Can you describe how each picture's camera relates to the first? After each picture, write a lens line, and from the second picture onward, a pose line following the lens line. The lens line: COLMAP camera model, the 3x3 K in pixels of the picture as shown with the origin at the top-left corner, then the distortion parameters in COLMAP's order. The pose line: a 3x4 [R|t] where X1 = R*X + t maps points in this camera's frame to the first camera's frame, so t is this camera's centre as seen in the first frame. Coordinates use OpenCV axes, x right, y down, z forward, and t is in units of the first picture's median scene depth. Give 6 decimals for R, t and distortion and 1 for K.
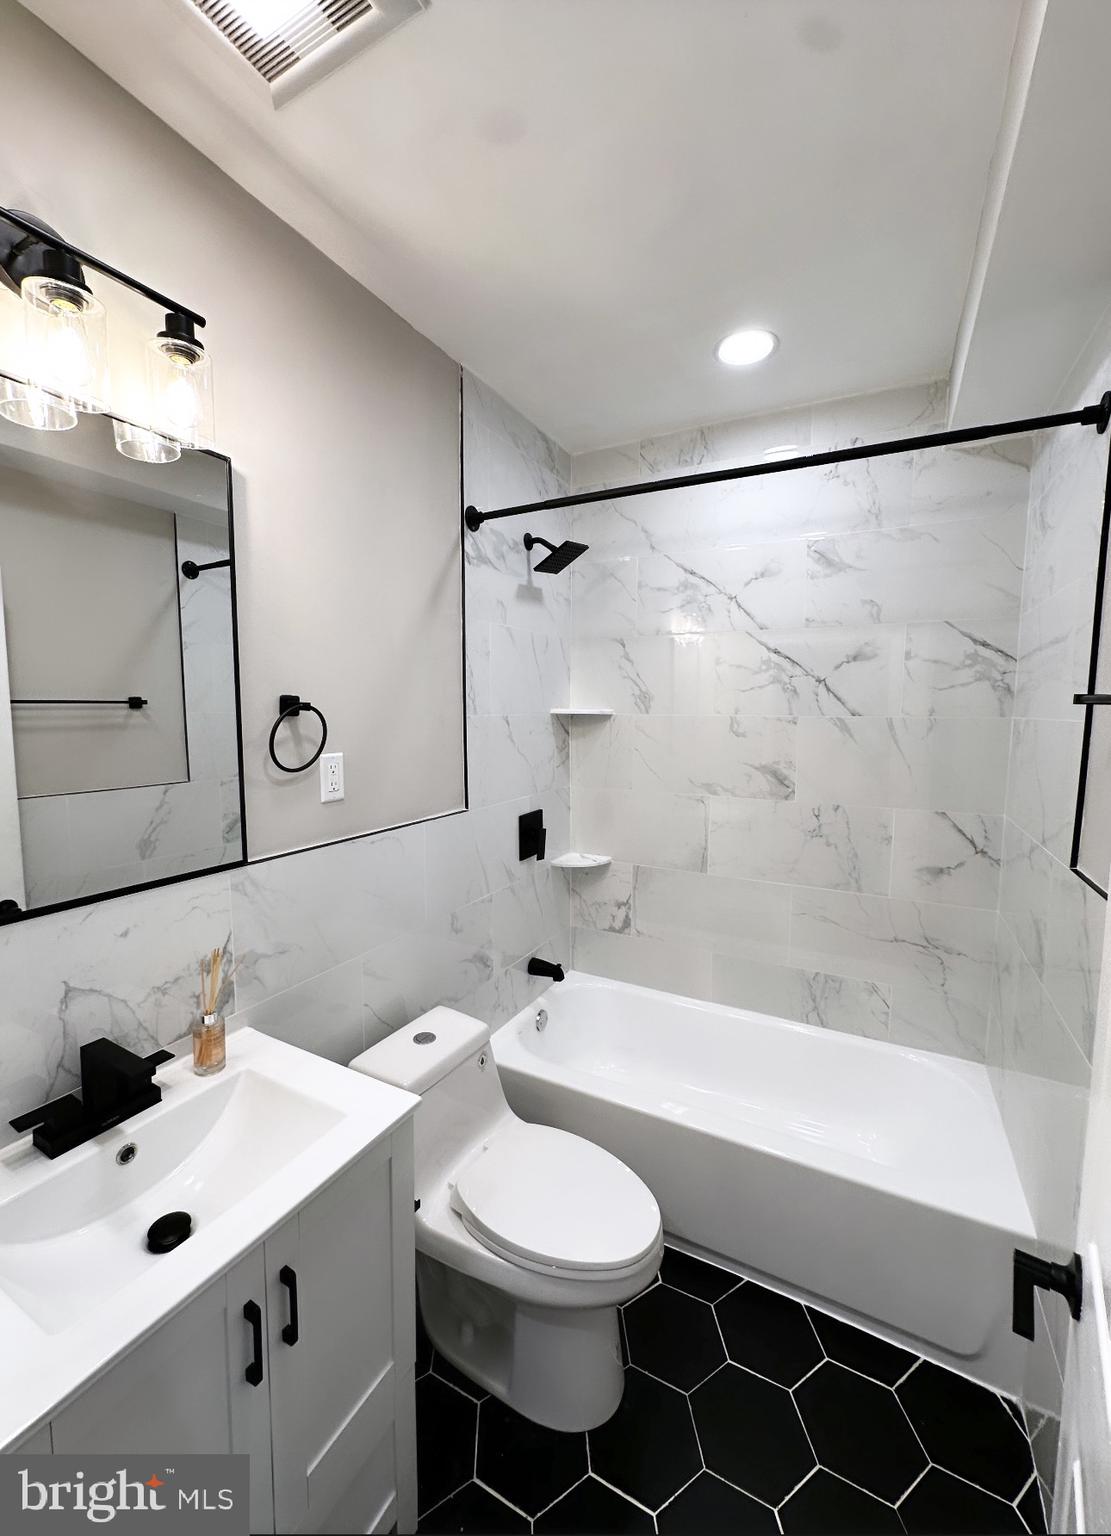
lens RADIAL K [[615.0, 0, 554.4], [0, 615.0, 767.0], [0, 0, 1]] dist [-0.002021, 0.000799]
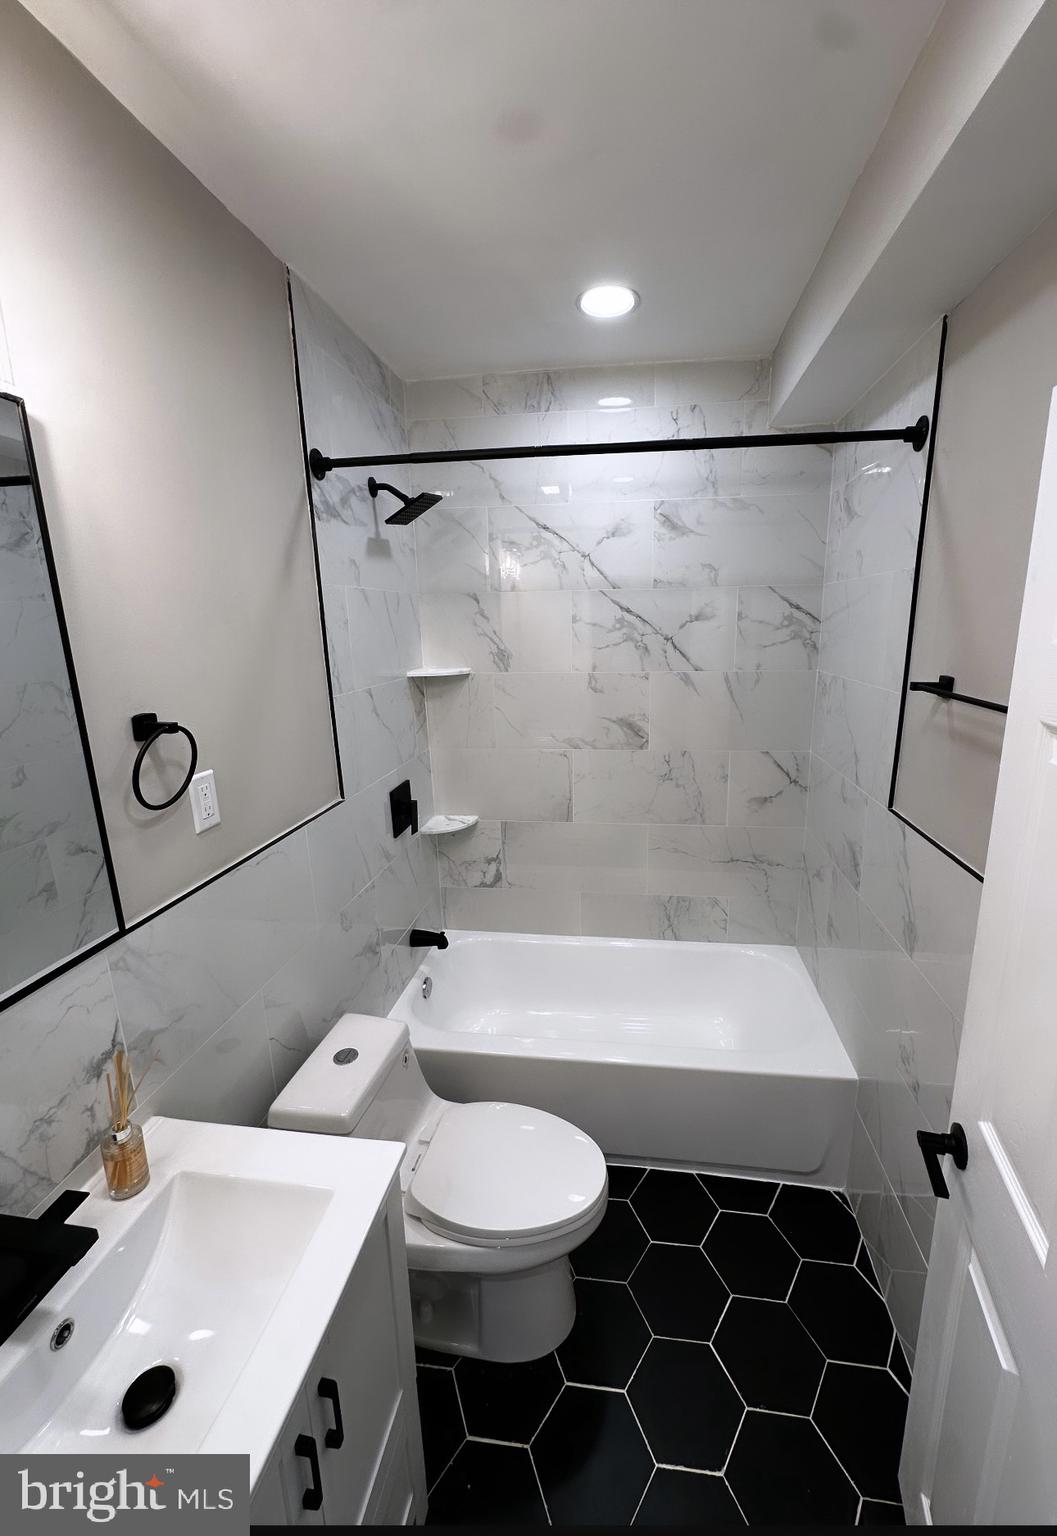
lens RADIAL K [[607.5, 0, 563.3], [0, 607.5, 756.7], [0, 0, 1]] dist [-0.001330, -0.000056]
pose [[0.932823, -0.097245, 0.346966, -0.144273], [0.052133, 0.989187, 0.137081, -0.100058], [-0.356545, -0.109784, 0.927806, 0.055046]]
